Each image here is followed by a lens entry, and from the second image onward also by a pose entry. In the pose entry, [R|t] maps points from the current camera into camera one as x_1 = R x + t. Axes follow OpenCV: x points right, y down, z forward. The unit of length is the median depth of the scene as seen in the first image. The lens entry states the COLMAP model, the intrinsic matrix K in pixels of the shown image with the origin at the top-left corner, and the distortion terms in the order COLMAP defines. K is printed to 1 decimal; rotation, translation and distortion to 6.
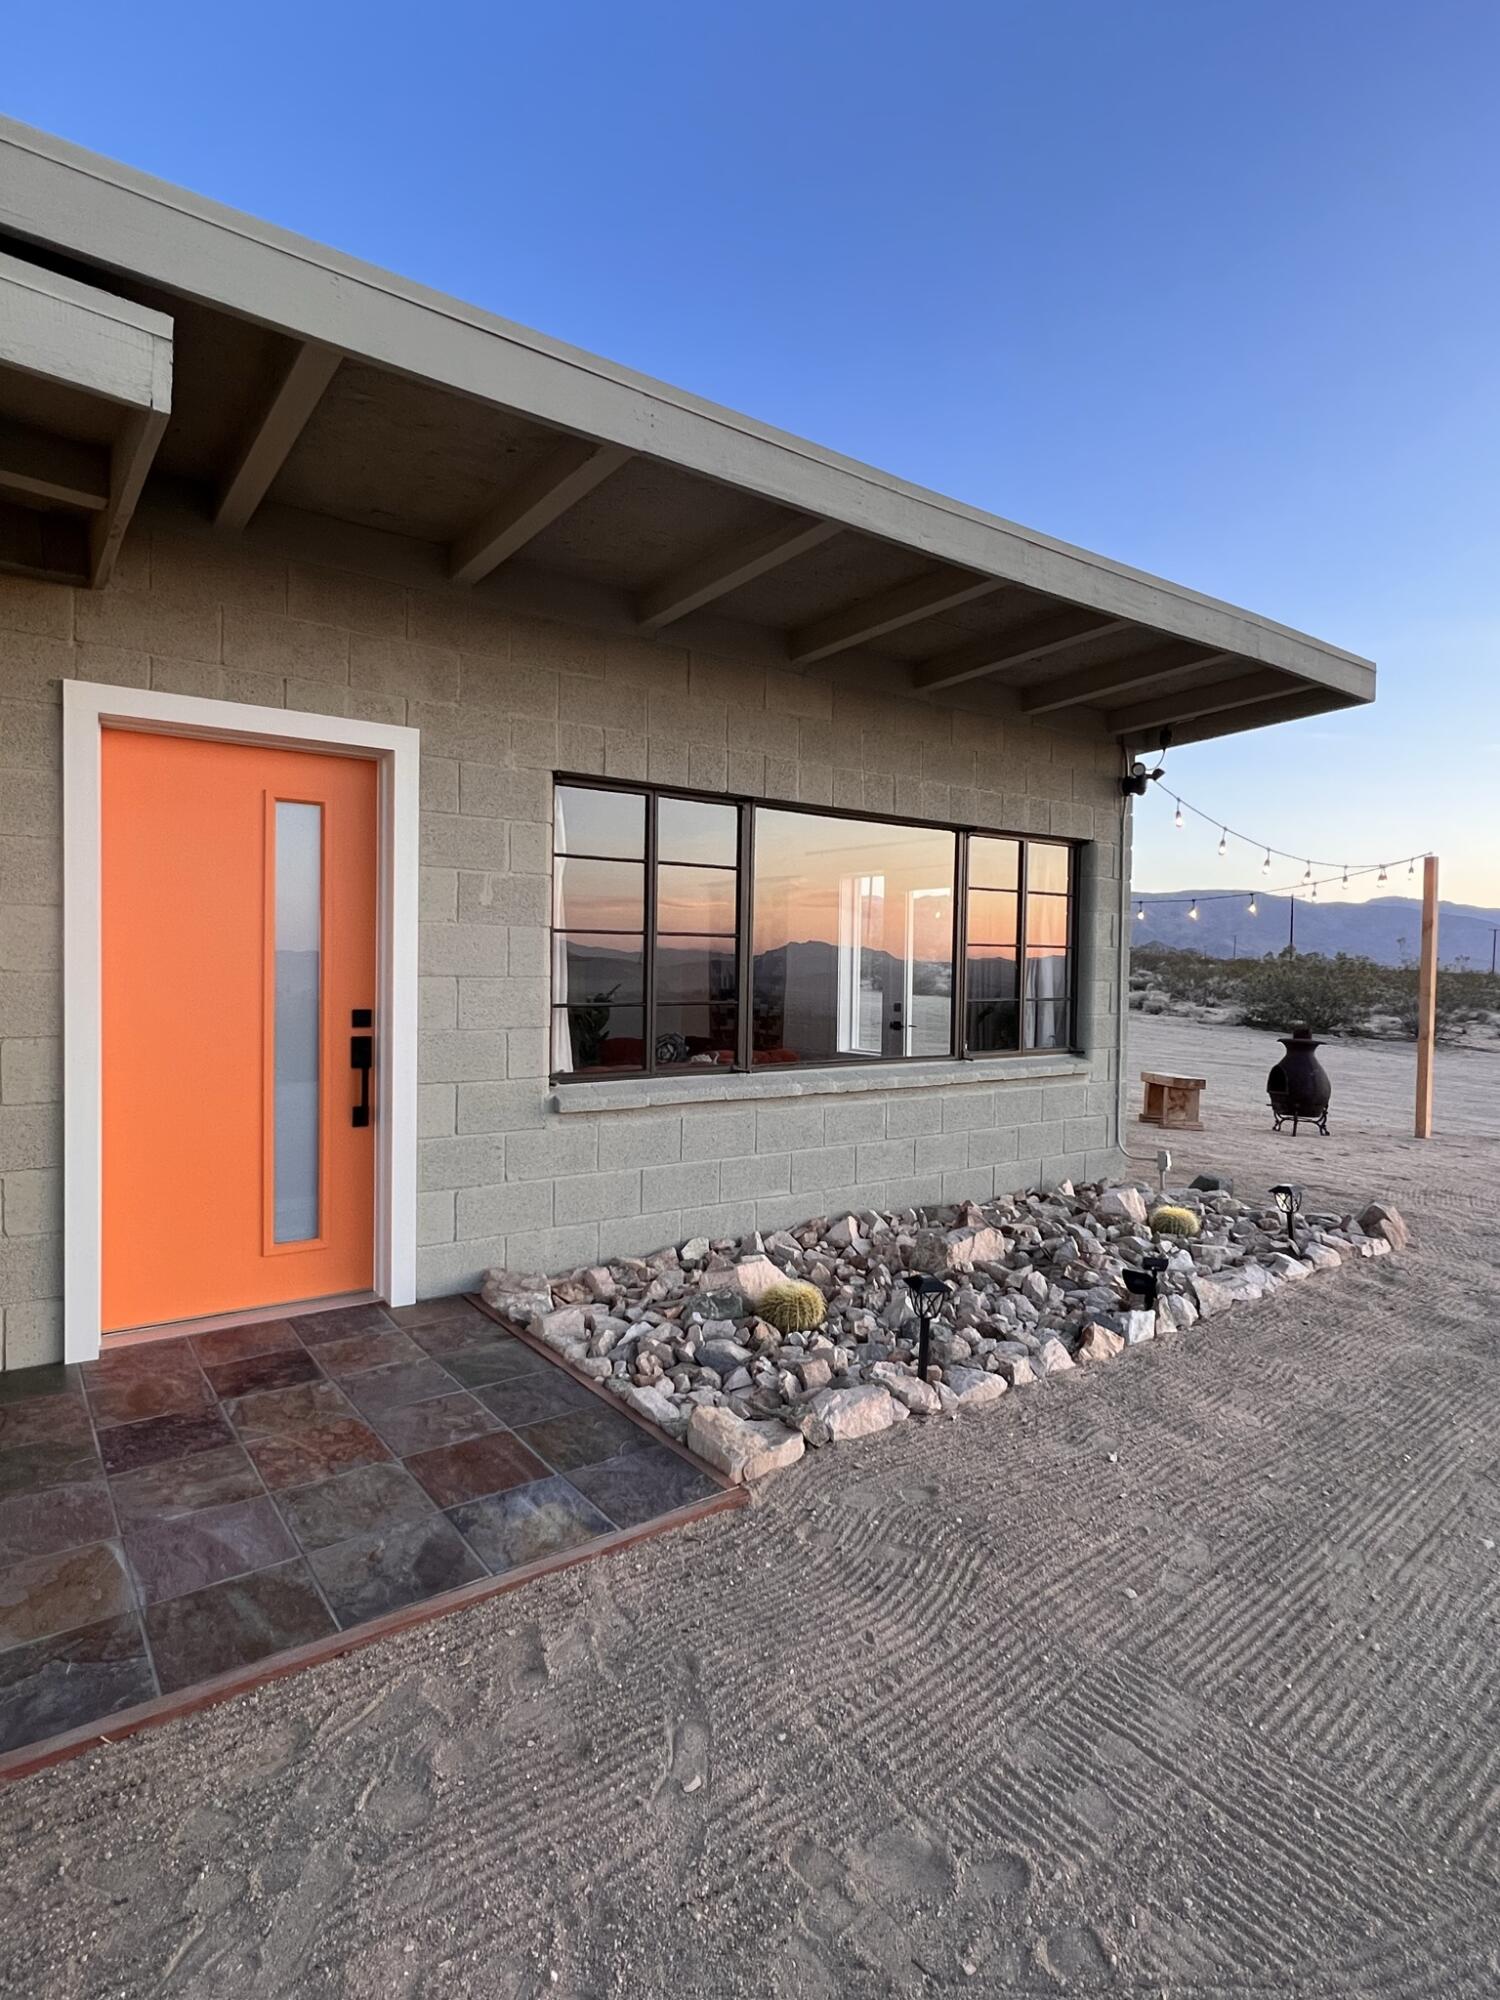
lens RADIAL K [[1030.3, 0, 745.7], [0, 1030.3, 991.7], [0, 0, 1]] dist [0.001056, -0.001215]
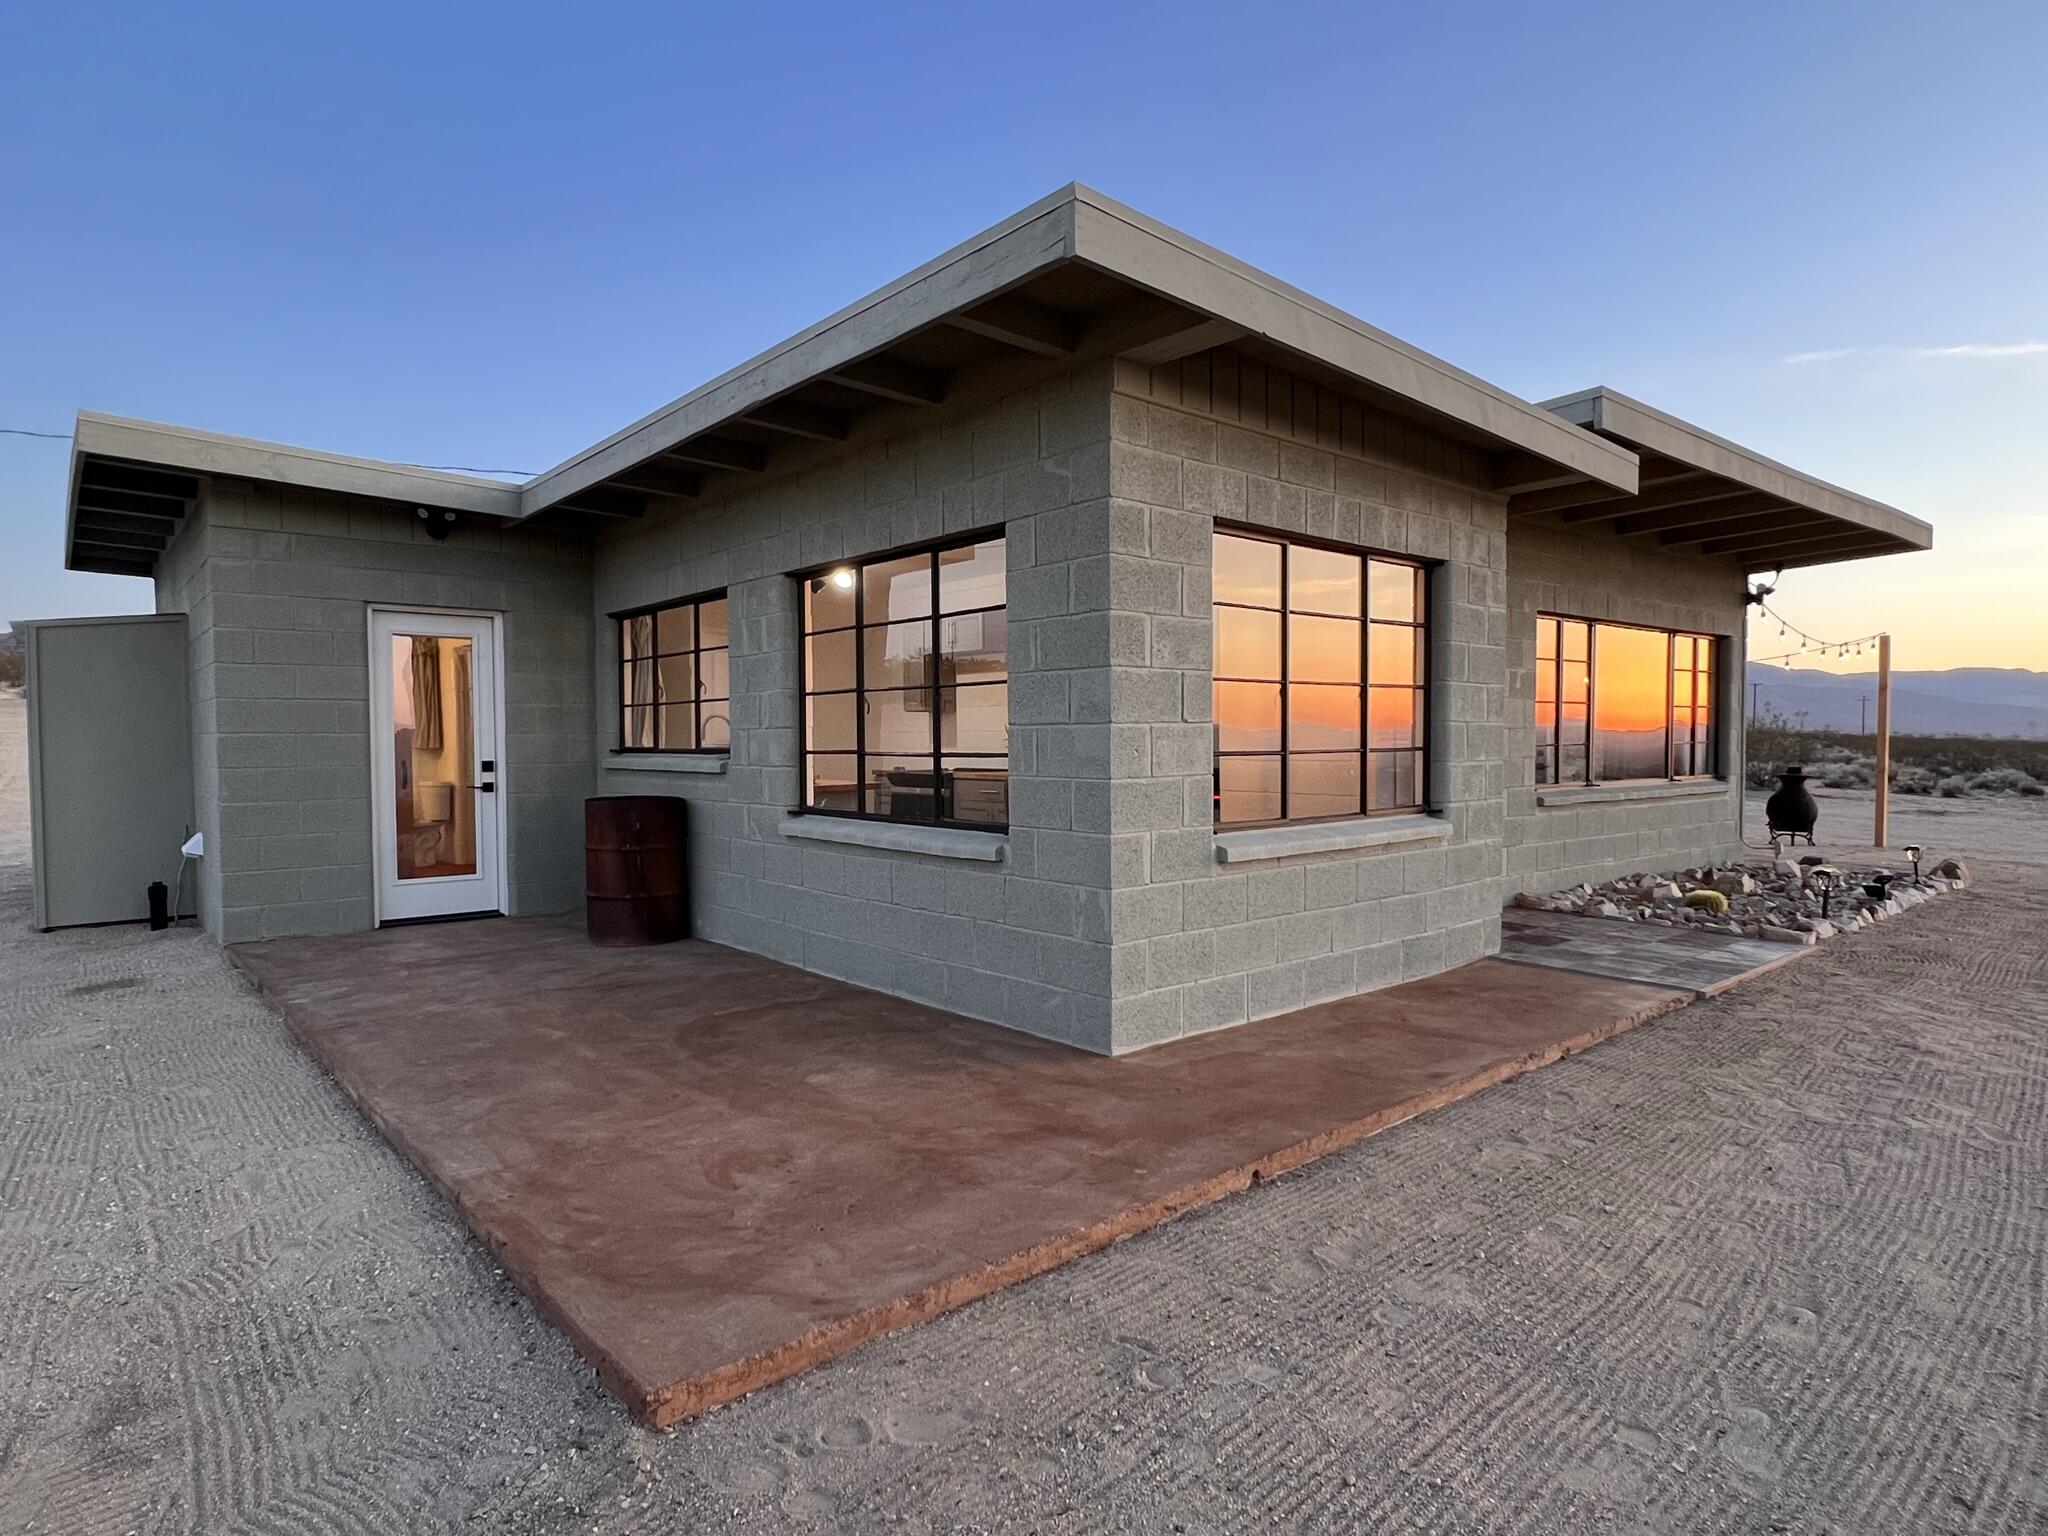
lens RADIAL K [[1116.2, 0, 1027.3], [0, 1116.2, 767.8], [0, 0, 1]] dist [-0.001152, 0.000931]
pose [[0.998459, -0.017778, 0.052564, -1.080452], [0.017499, 0.999830, 0.005756, 0.025141], [-0.052658, -0.004827, 0.998601, -0.793138]]
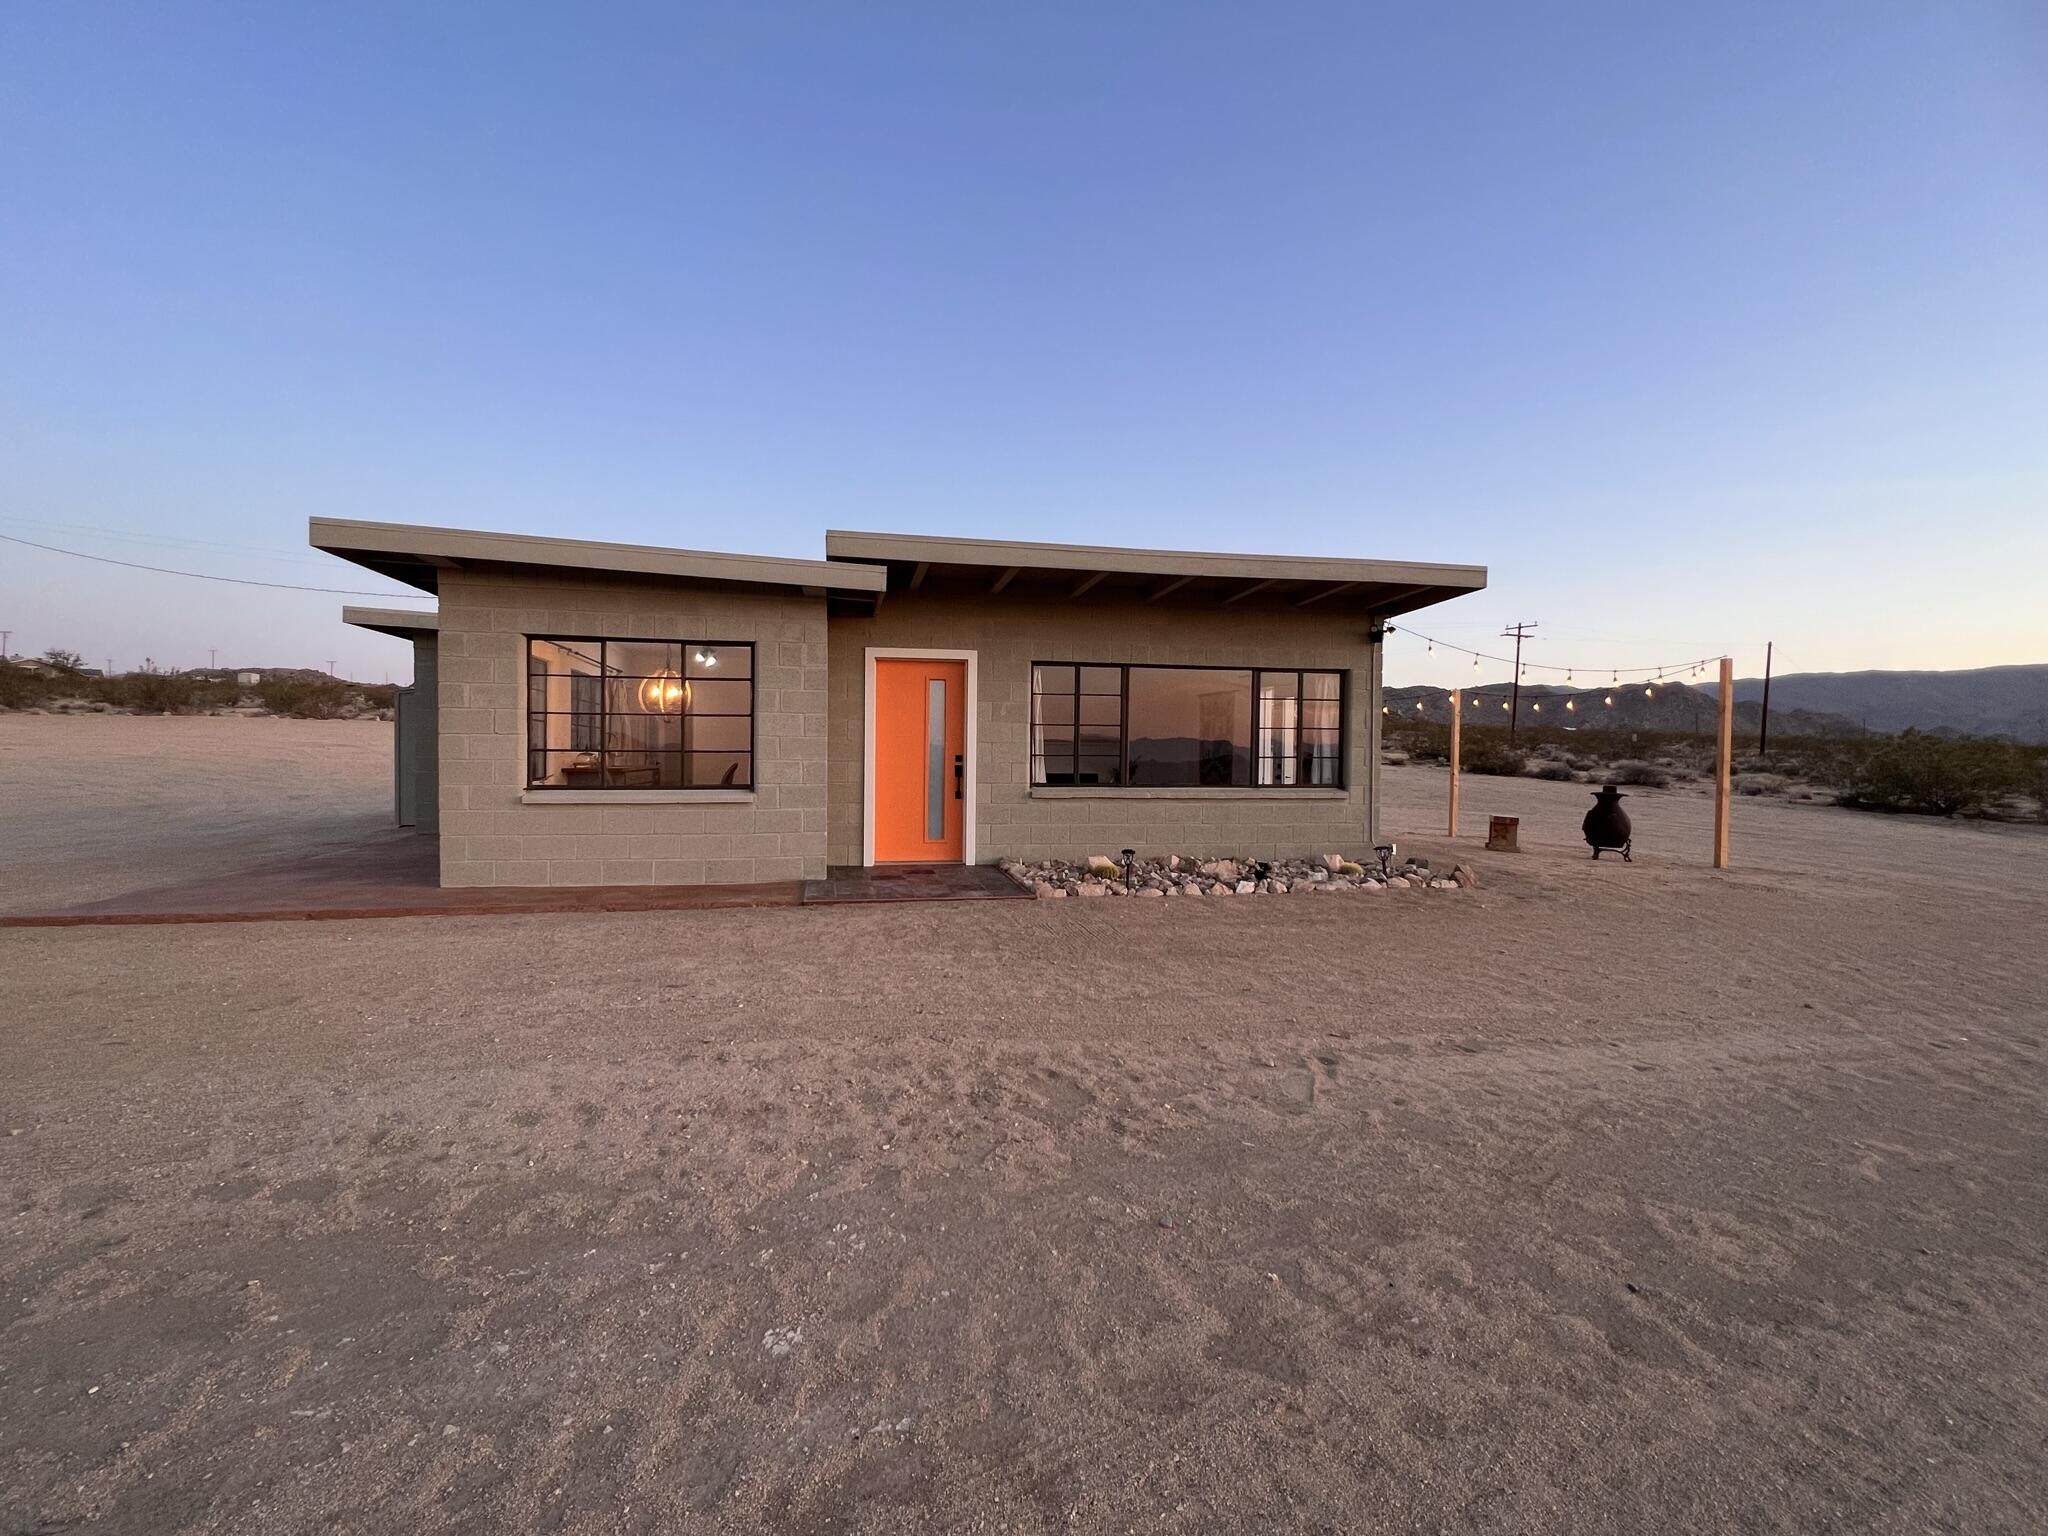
lens RADIAL K [[863.5, 0, 1020.3], [0, 863.5, 770.2], [0, 0, 1]] dist [0.001188, 0.000048]
pose [[0.908740, 0.004285, -0.417340, 0.620950], [-0.007993, 0.999943, -0.007138, 0.062036], [0.417286, 0.009822, 0.908722, -0.852262]]
